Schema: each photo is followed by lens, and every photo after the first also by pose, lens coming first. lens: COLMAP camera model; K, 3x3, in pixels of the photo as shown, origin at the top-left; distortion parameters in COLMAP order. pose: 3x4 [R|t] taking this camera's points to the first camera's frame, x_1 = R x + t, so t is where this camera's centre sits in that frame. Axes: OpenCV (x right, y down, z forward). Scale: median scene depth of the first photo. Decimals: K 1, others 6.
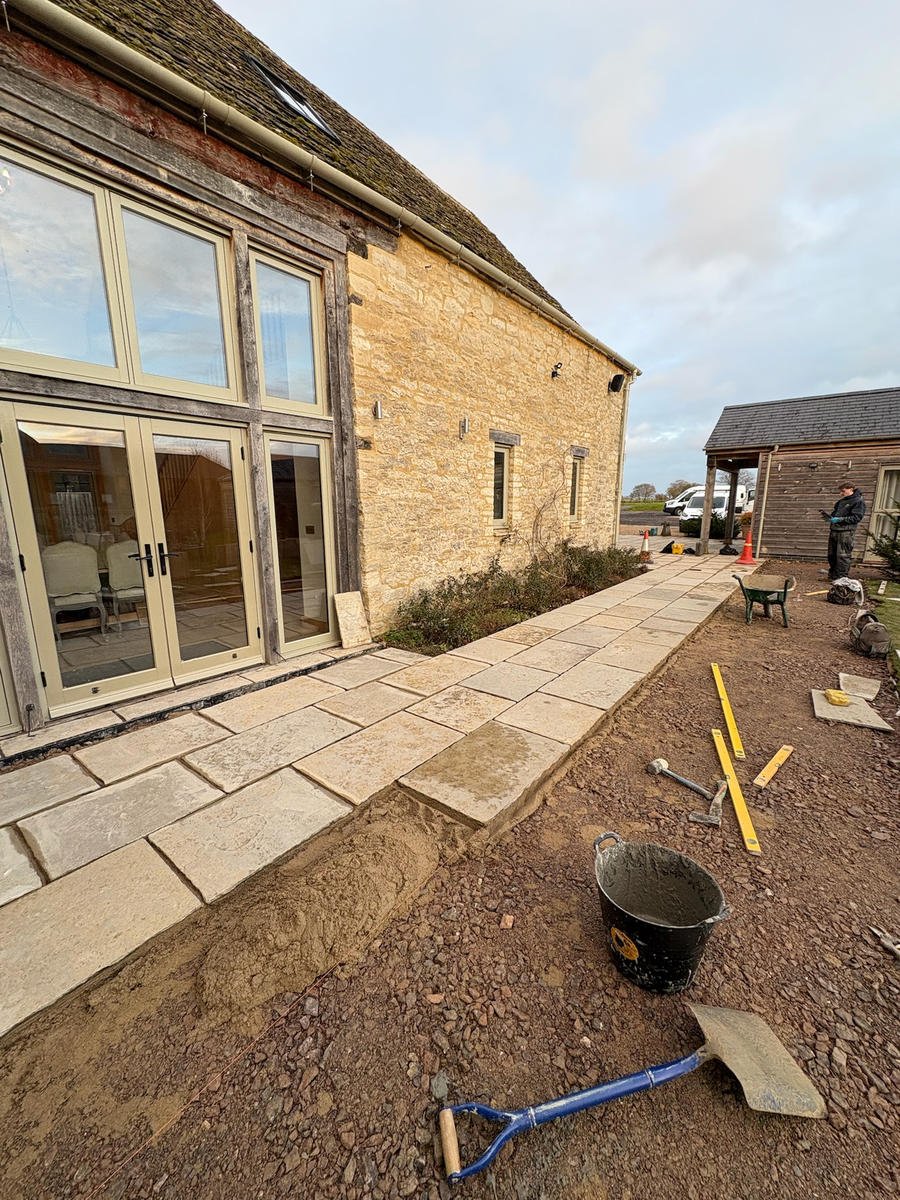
lens RADIAL K [[473.7, 0, 454.4], [0, 473.7, 601.9], [0, 0, 1]] dist [0.000269, 0.000148]
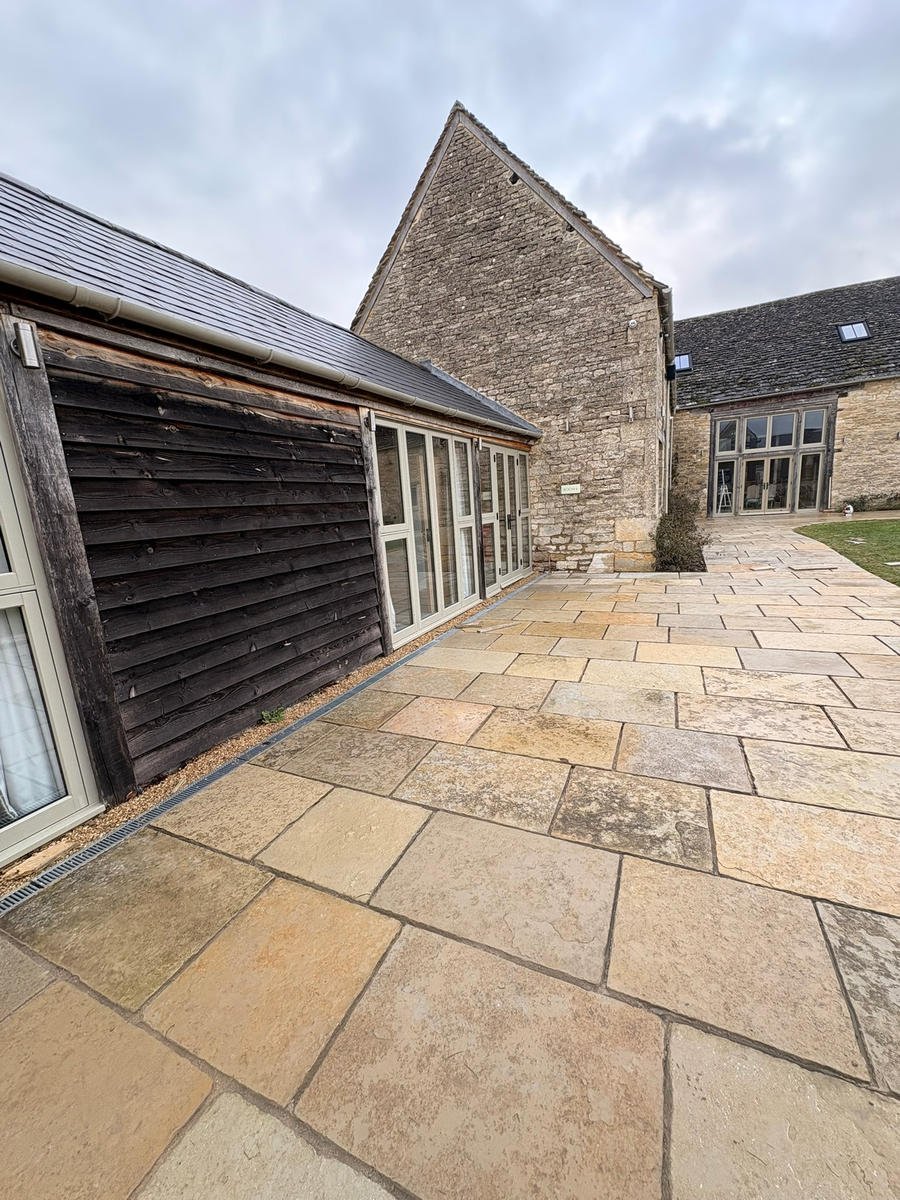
lens RADIAL K [[473.7, 0, 454.4], [0, 473.7, 601.9], [0, 0, 1]] dist [0.000269, 0.000148]
pose [[0.261291, 0.190833, -0.946208, 2.314331], [-0.128168, 0.978442, 0.161942, 0.483123], [0.956713, 0.078959, 0.280116, -2.285019]]
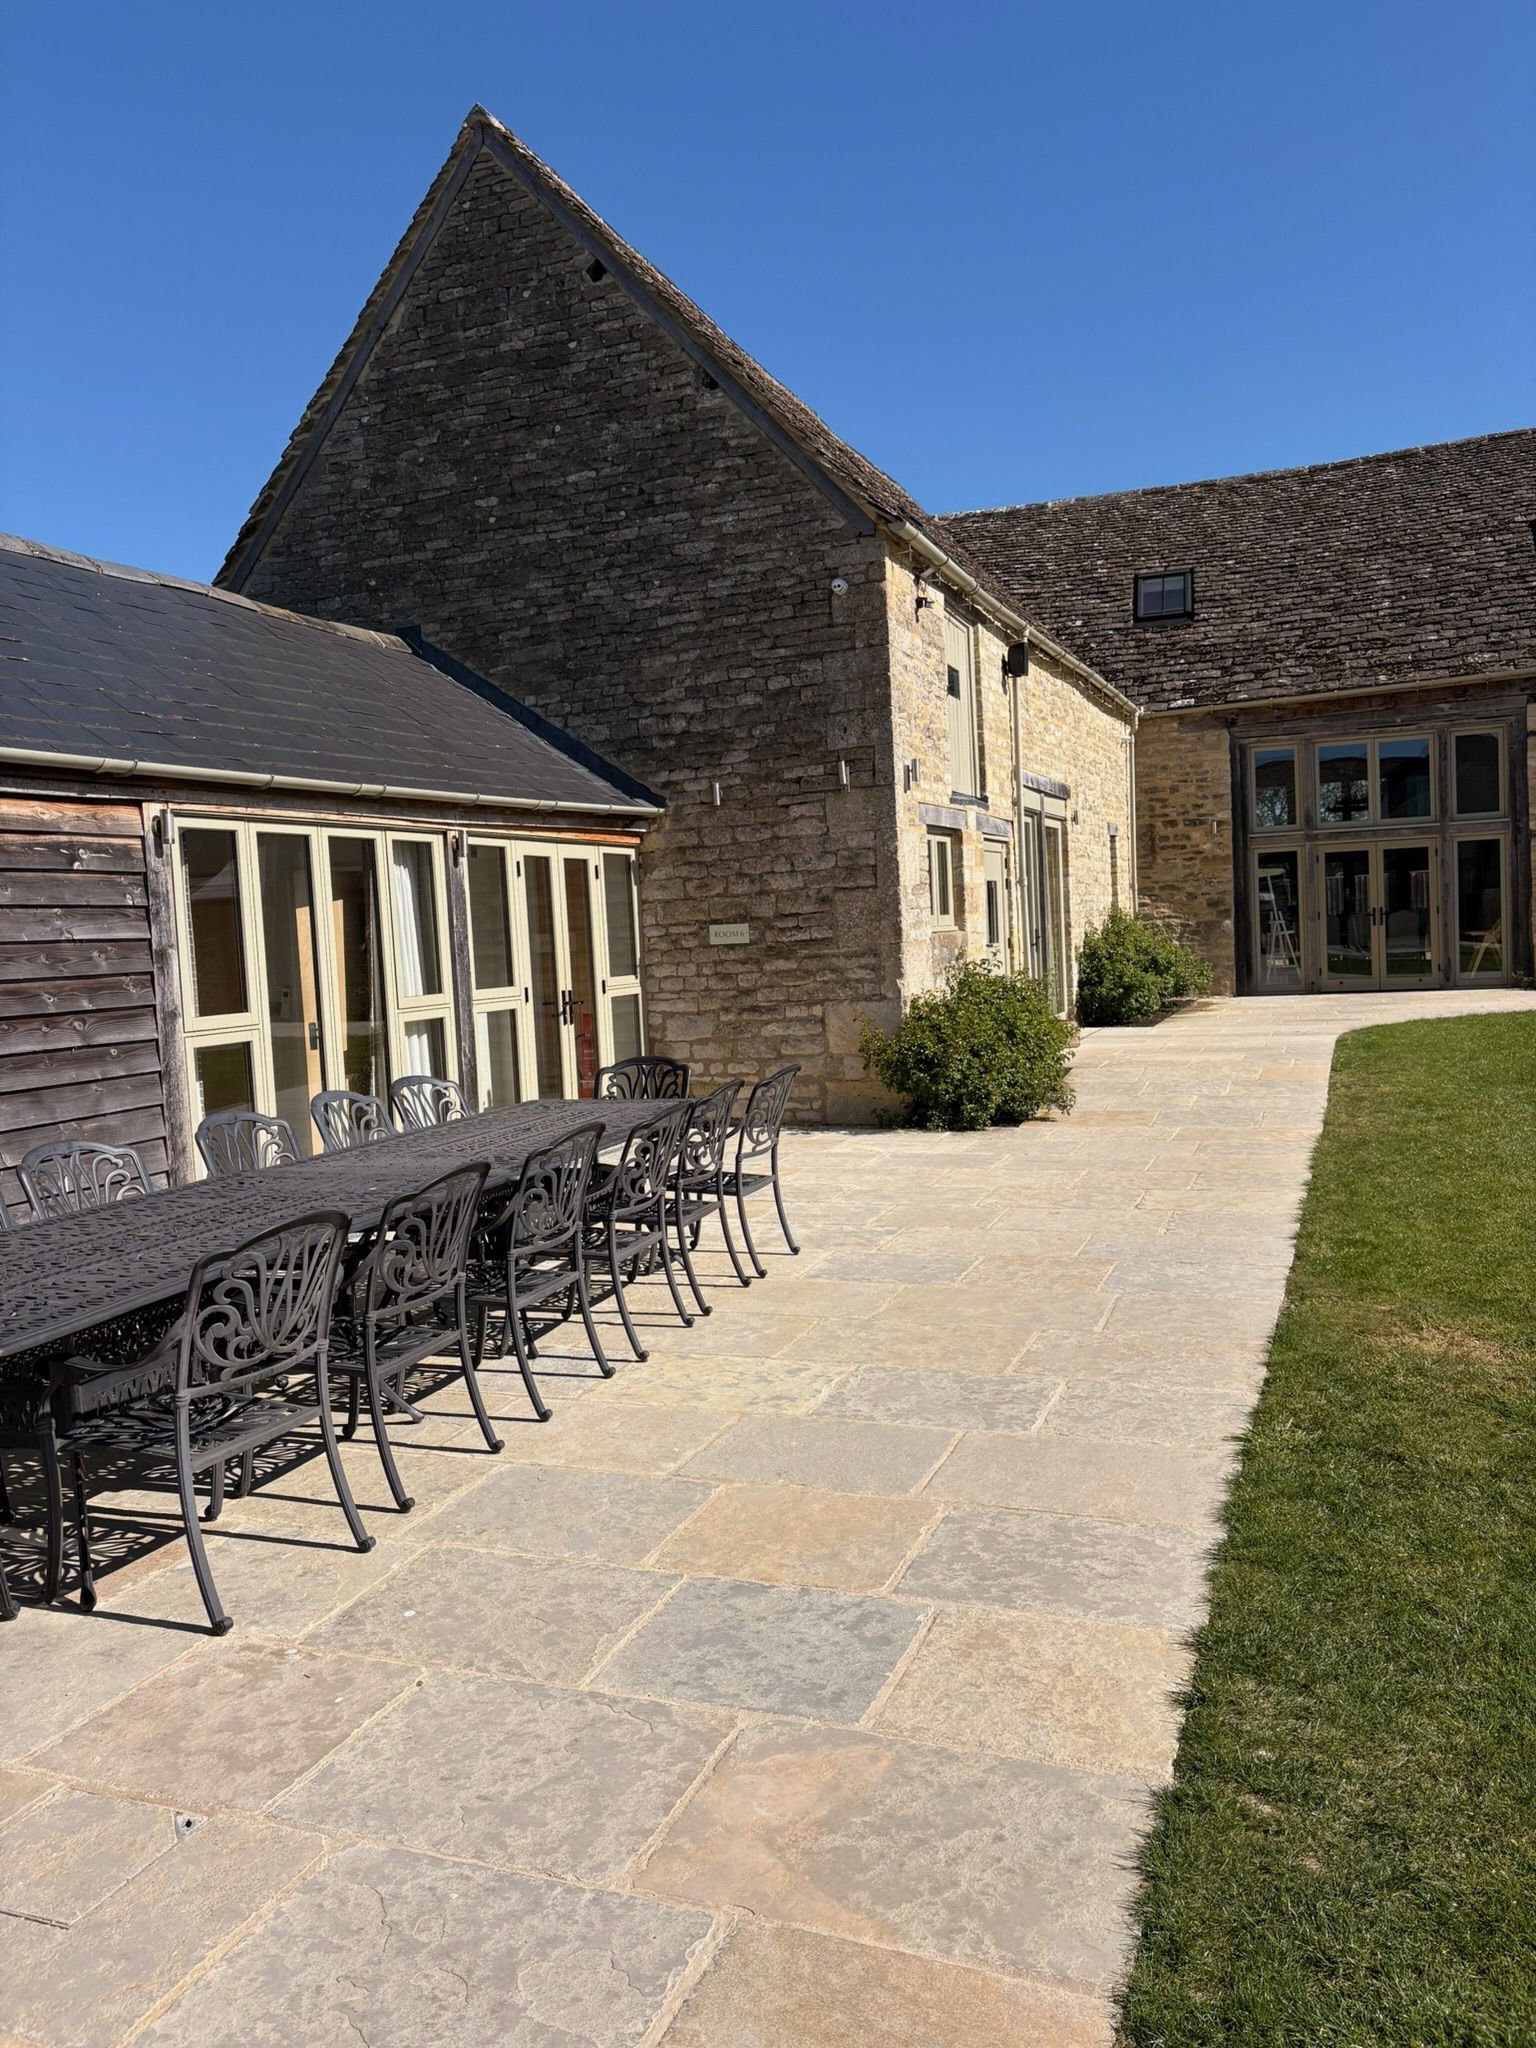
lens RADIAL K [[1548.6, 0, 774.4], [0, 1548.6, 1019.5], [0, 0, 1]] dist [0.037591, -0.006188]
pose [[0.318852, 0.052773, -0.946334, 3.009848], [-0.142956, 0.989704, 0.007025, 0.415058], [0.936962, 0.133045, 0.323113, -2.131536]]
